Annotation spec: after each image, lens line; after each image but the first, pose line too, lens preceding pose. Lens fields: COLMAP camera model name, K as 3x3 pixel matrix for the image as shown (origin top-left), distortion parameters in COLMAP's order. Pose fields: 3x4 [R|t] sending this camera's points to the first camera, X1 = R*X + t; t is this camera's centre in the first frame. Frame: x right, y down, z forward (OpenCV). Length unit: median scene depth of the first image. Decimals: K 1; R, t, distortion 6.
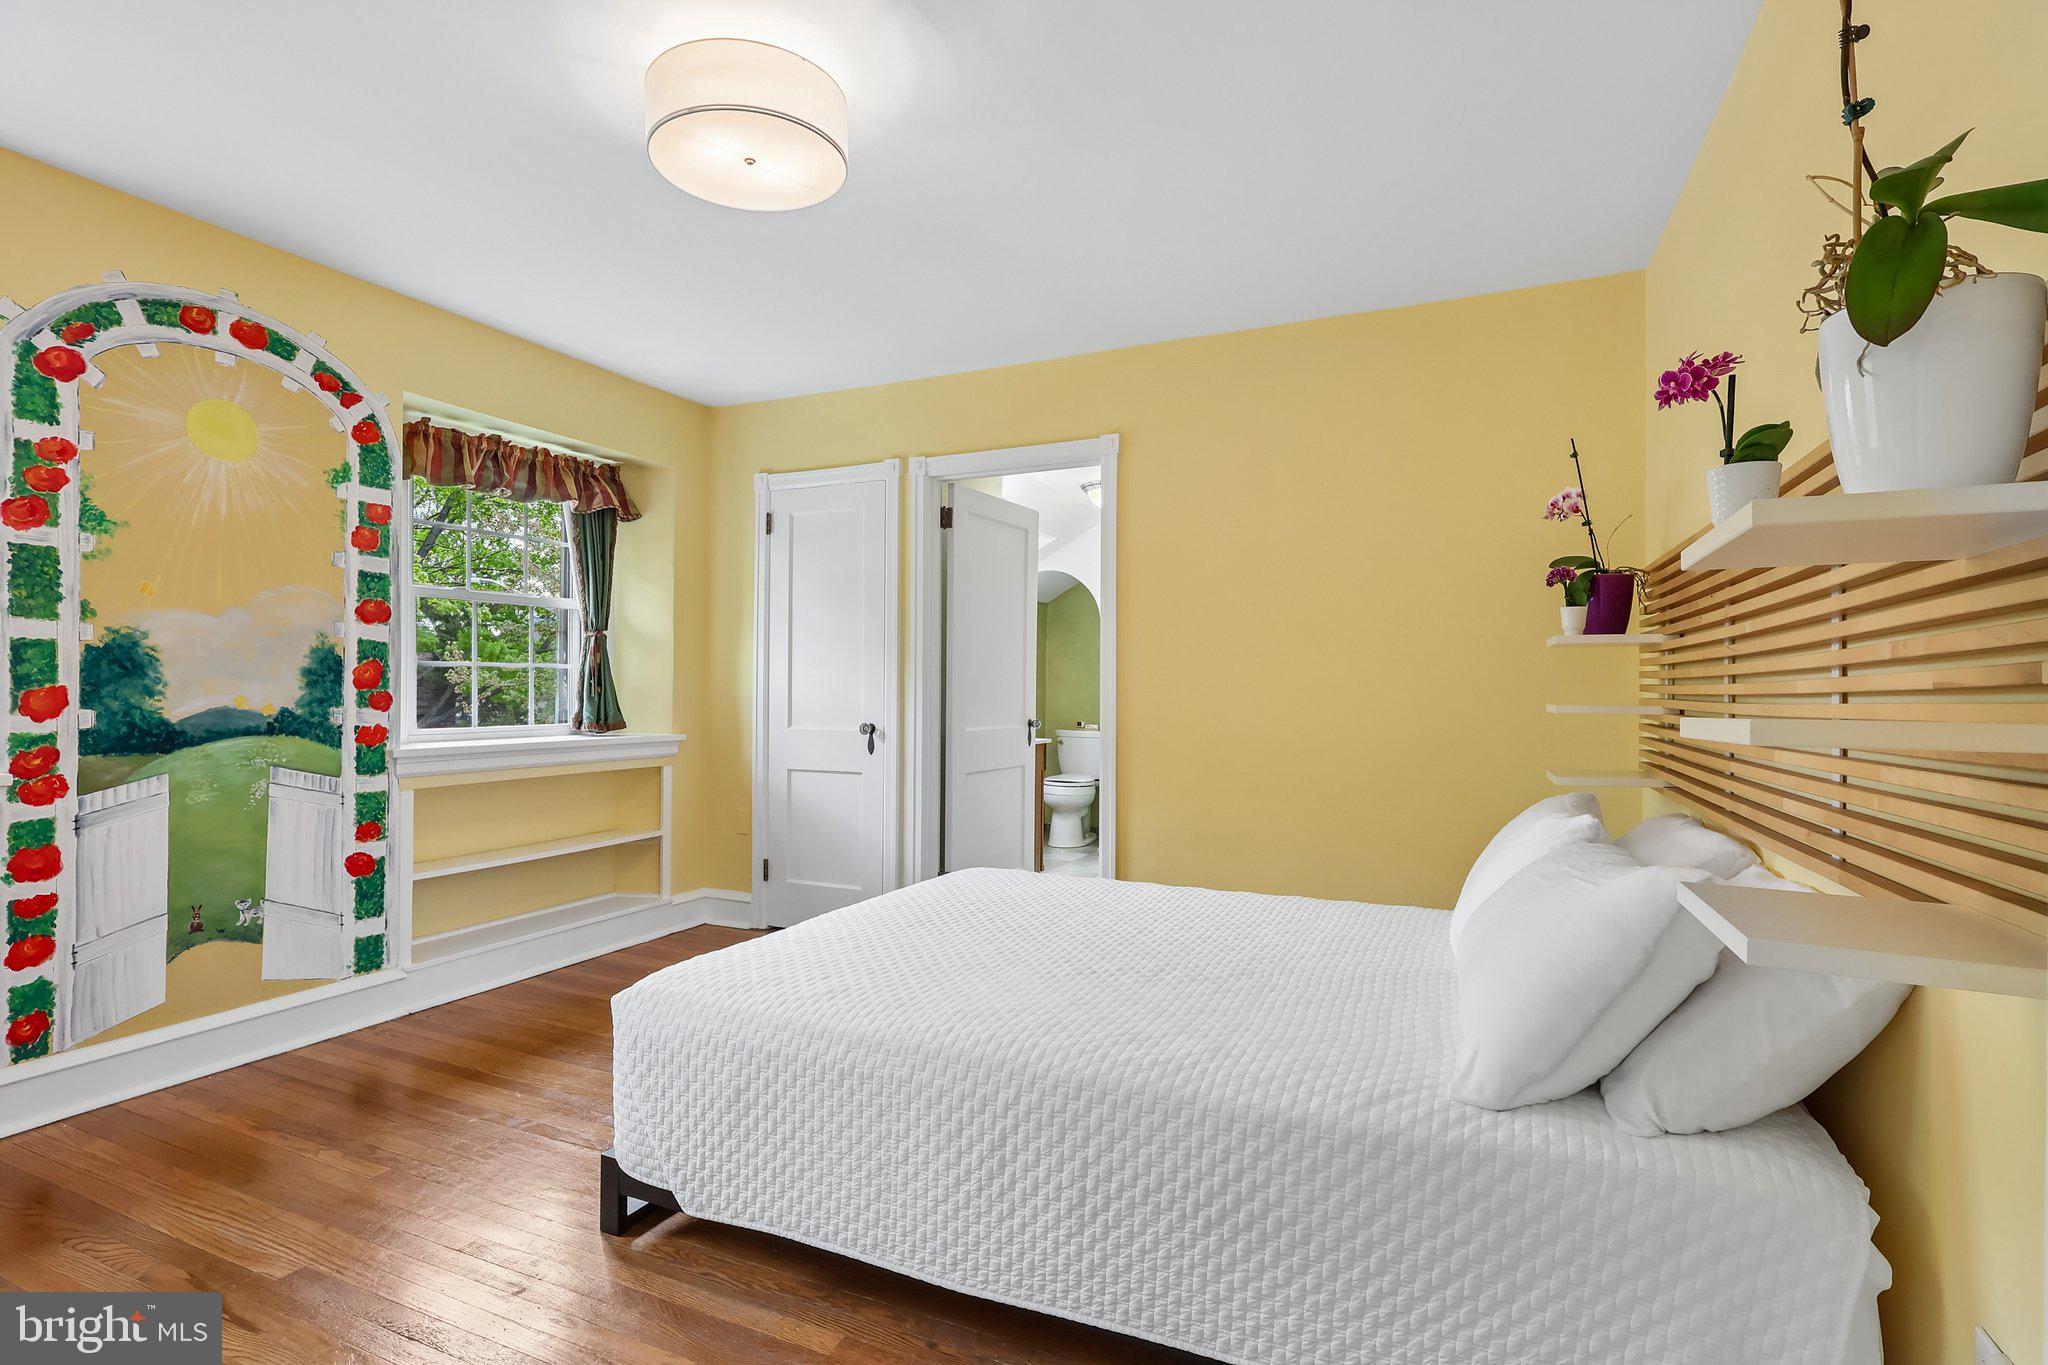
lens RADIAL K [[1022.3, 0, 1018.4], [0, 1022.3, 687.7], [0, 0, 1]] dist [0.006096, -0.000139]
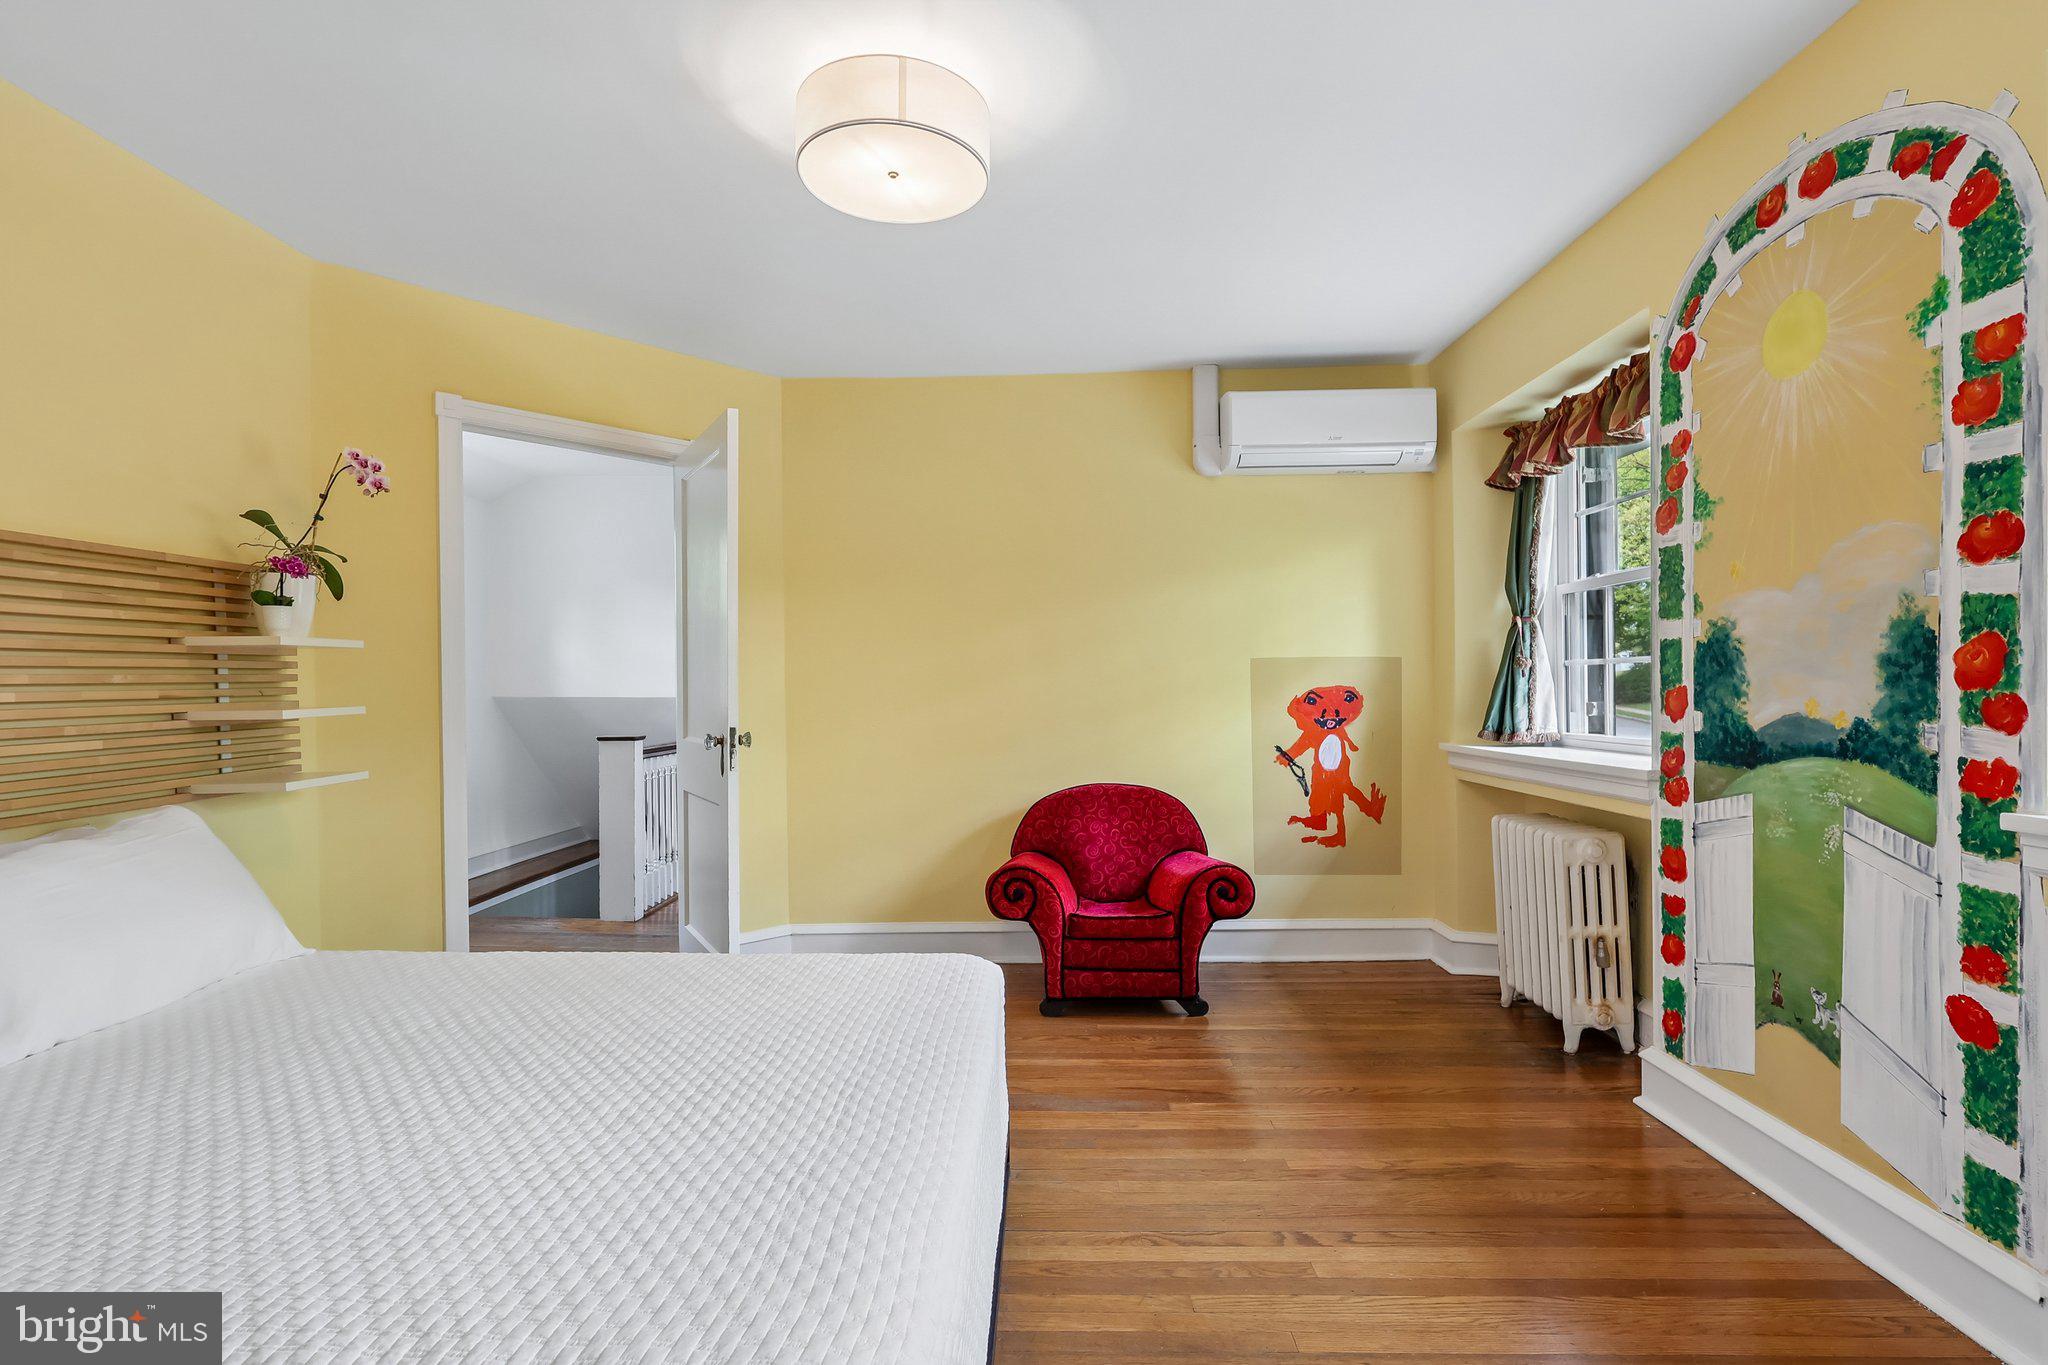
lens RADIAL K [[1022.3, 0, 1019.7], [0, 1022.3, 679.1], [0, 0, 1]] dist [0.006096, -0.000139]
pose [[-0.922771, 0.003612, -0.385332, 0.015873], [0.008696, 0.999897, -0.011452, -0.002184], [0.385250, -0.013918, -0.922707, 1.424979]]
